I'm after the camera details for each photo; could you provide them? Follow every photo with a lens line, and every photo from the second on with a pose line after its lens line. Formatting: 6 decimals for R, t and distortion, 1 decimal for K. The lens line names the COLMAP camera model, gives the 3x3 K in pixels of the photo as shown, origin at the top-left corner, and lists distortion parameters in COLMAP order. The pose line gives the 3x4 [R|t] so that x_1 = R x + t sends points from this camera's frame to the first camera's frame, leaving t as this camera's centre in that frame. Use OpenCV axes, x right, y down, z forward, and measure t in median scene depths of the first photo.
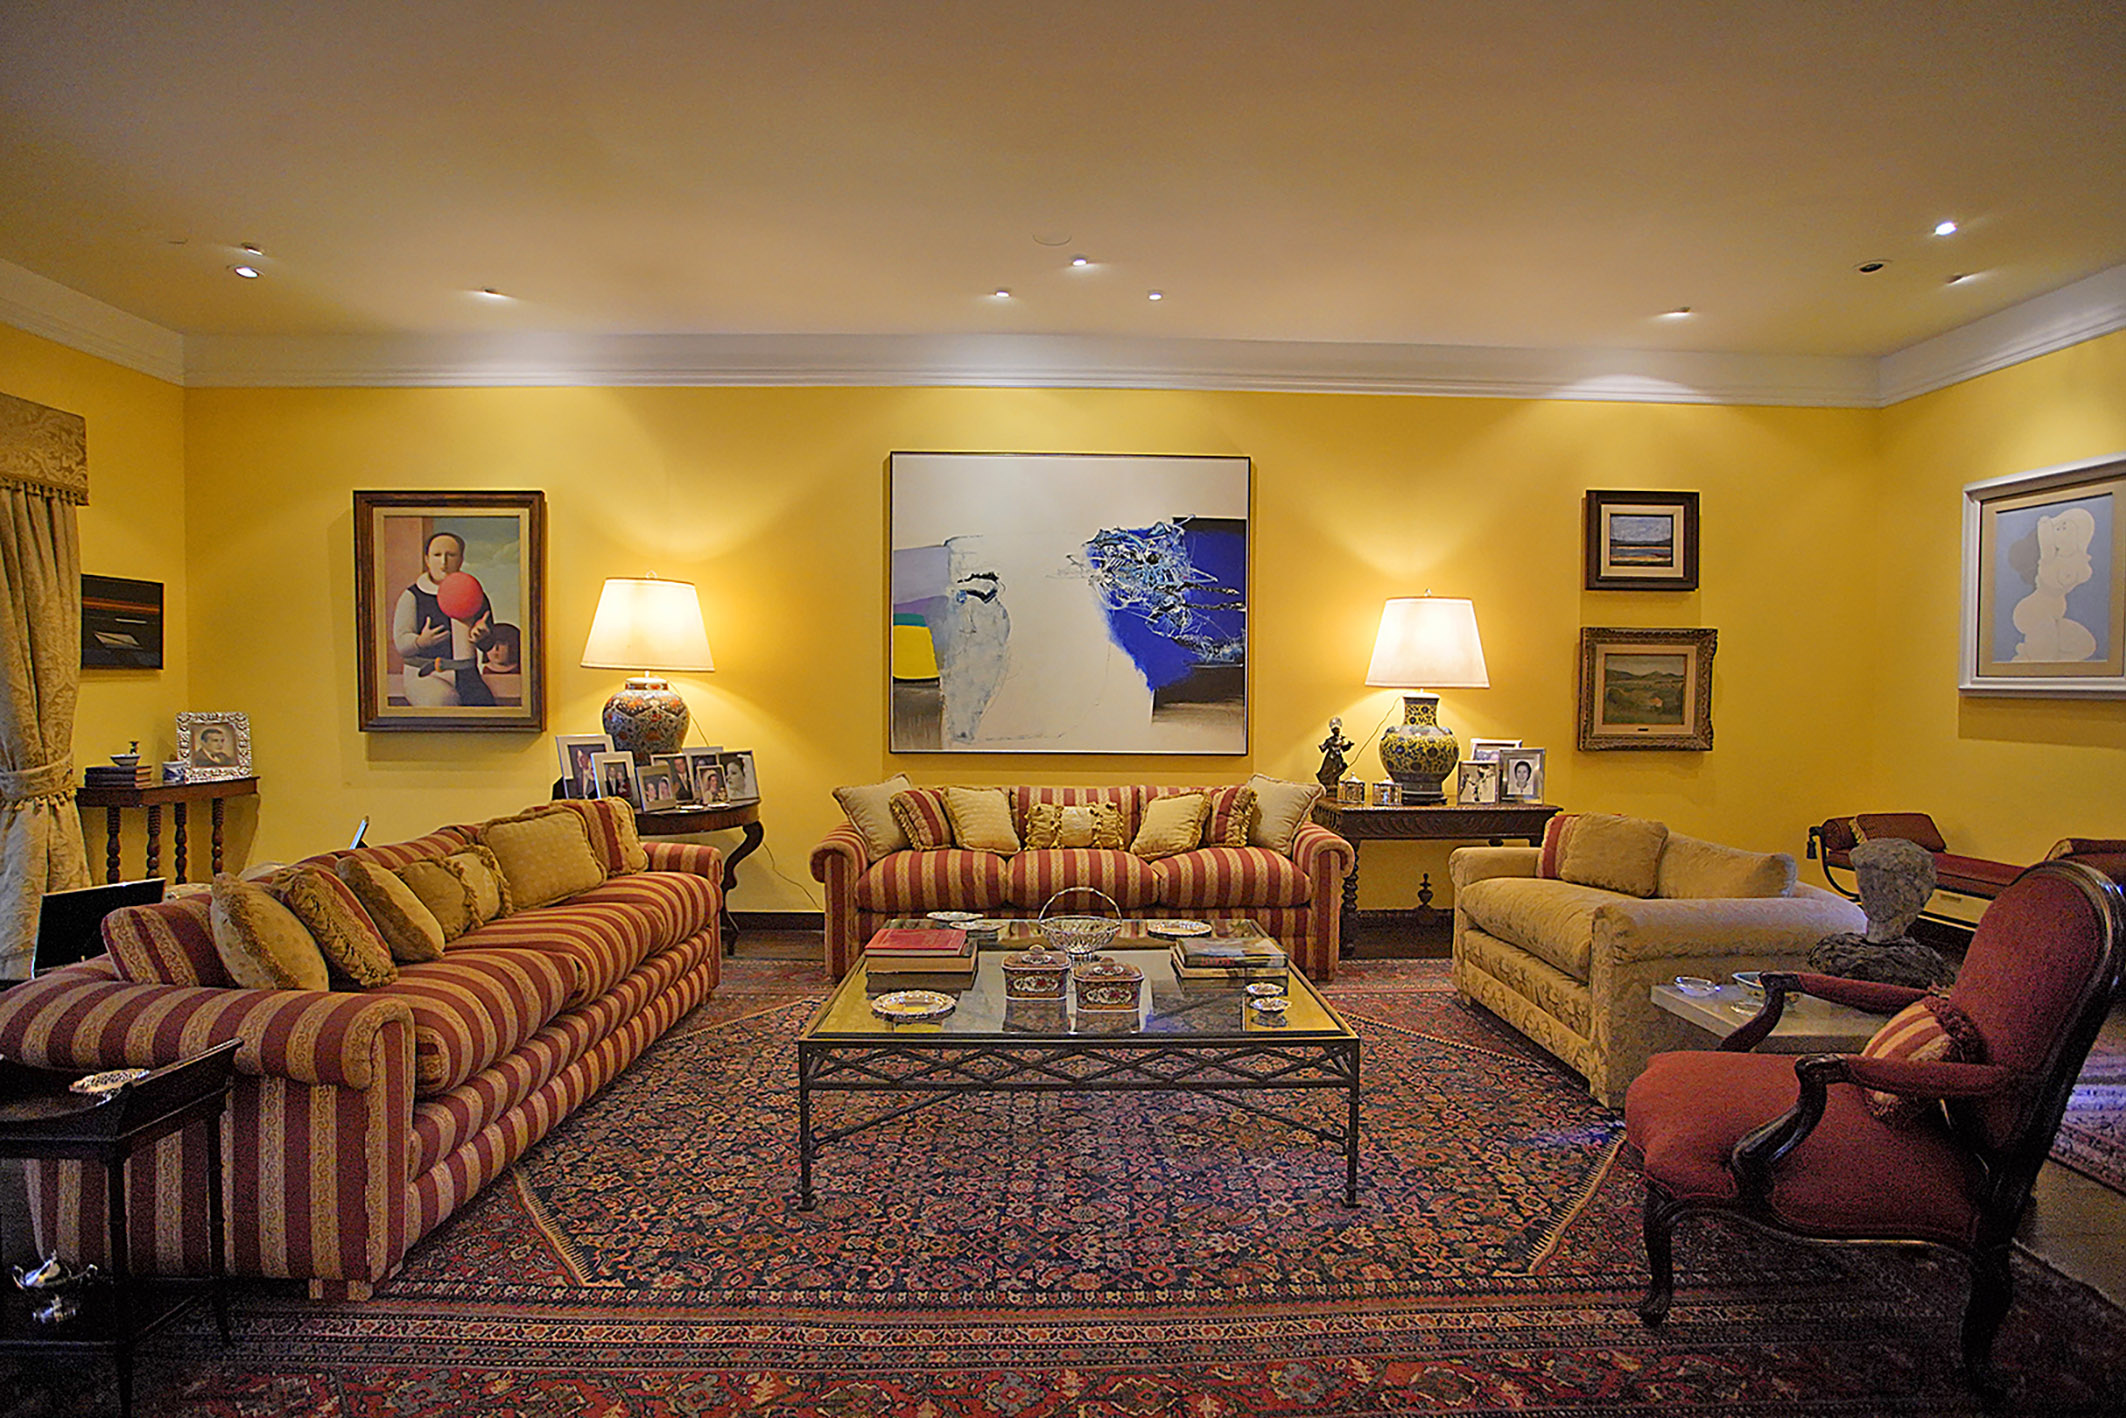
lens RADIAL K [[1042.8, 0, 1054.4], [0, 1042.8, 727.5], [0, 0, 1]] dist [-0.078714, 0.036491]
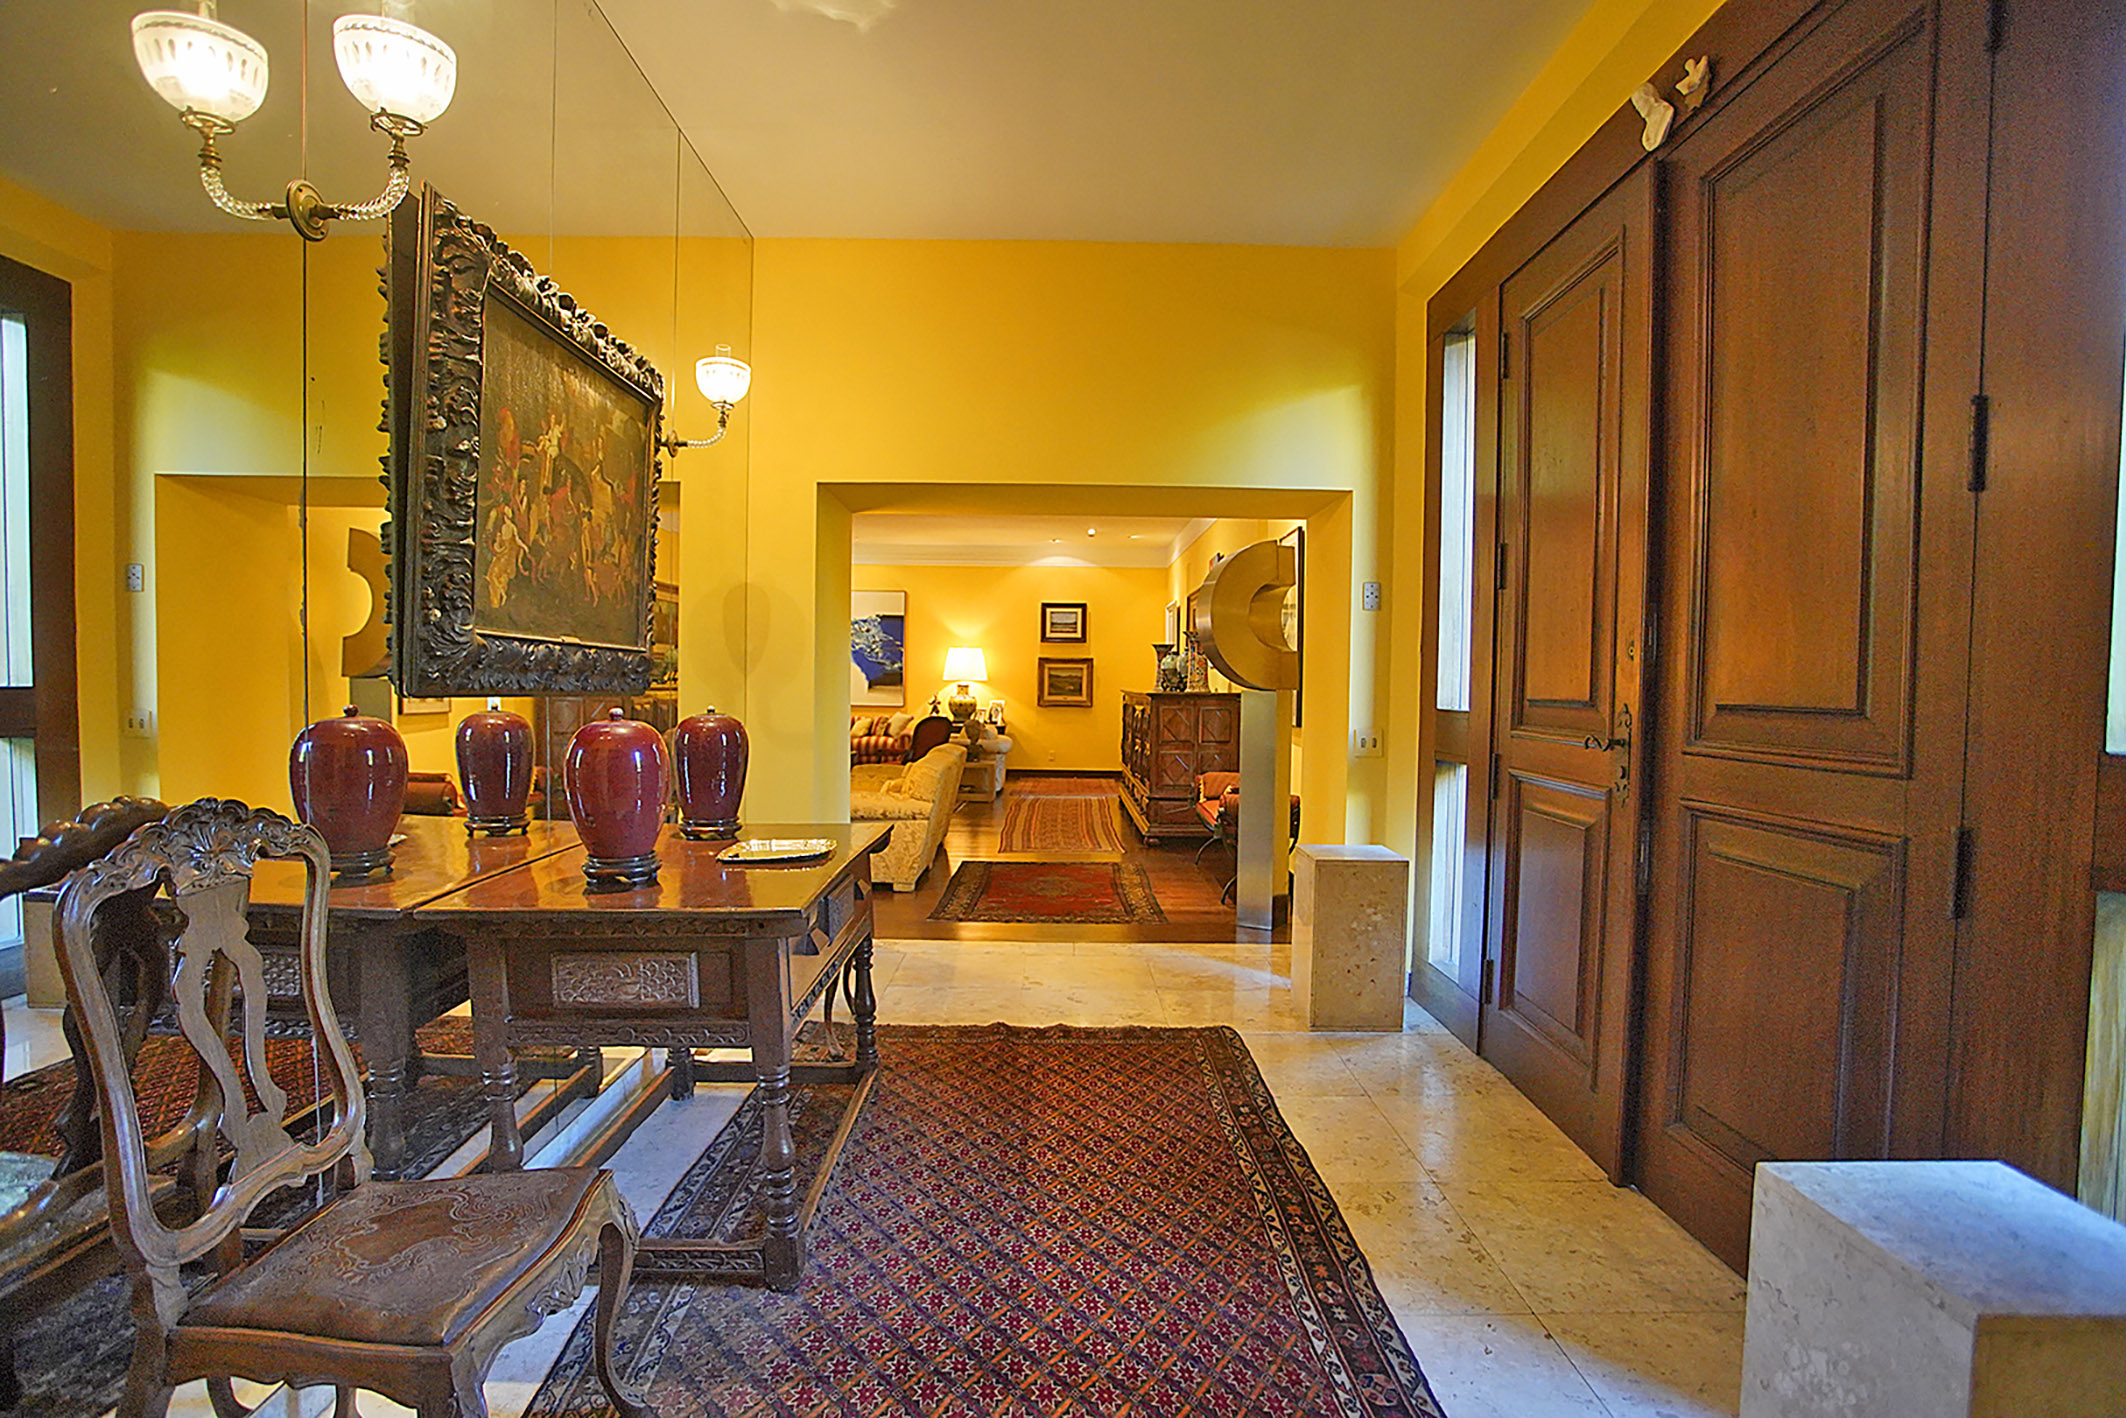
lens RADIAL K [[1042.8, 0, 1054.4], [0, 1042.8, 727.5], [0, 0, 1]] dist [-0.078714, 0.036491]
pose [[0.999481, 0.011016, -0.030284, 0.647517], [-0.010652, 0.999870, 0.012143, 0.044607], [0.030413, -0.011814, 0.999468, -1.601763]]
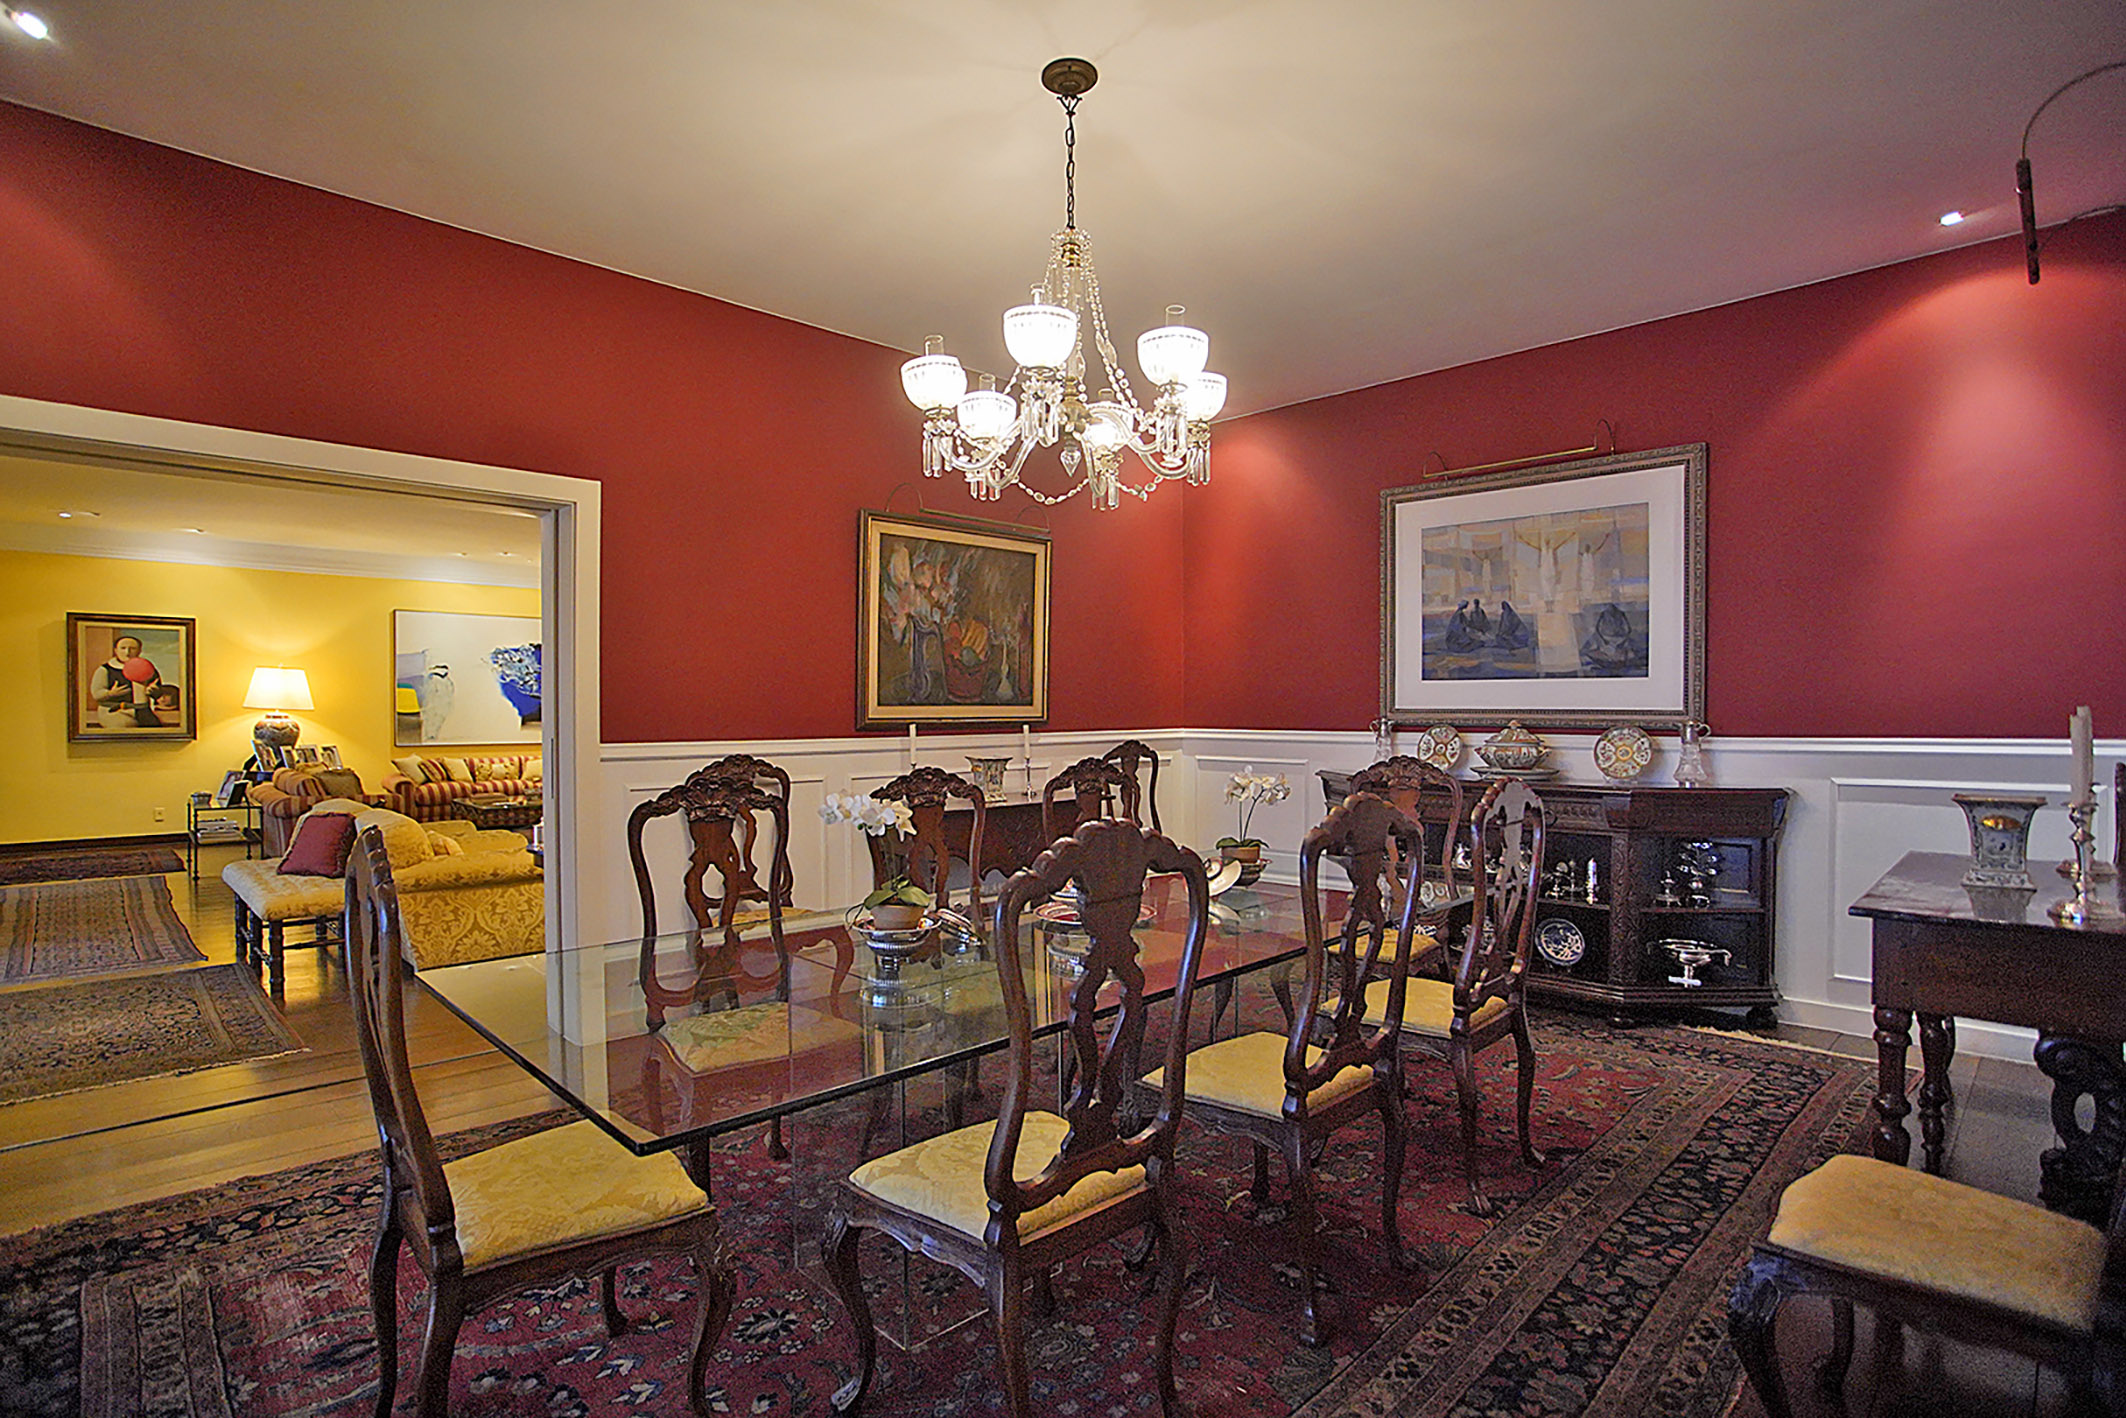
lens RADIAL K [[1042.8, 0, 1054.4], [0, 1042.8, 727.5], [0, 0, 1]] dist [-0.078714, 0.036491]
pose [[0.742585, -0.015314, 0.669577, -0.564441], [0.024552, 0.999689, -0.004365, 0.028942], [-0.669302, 0.019681, 0.742730, -1.537907]]
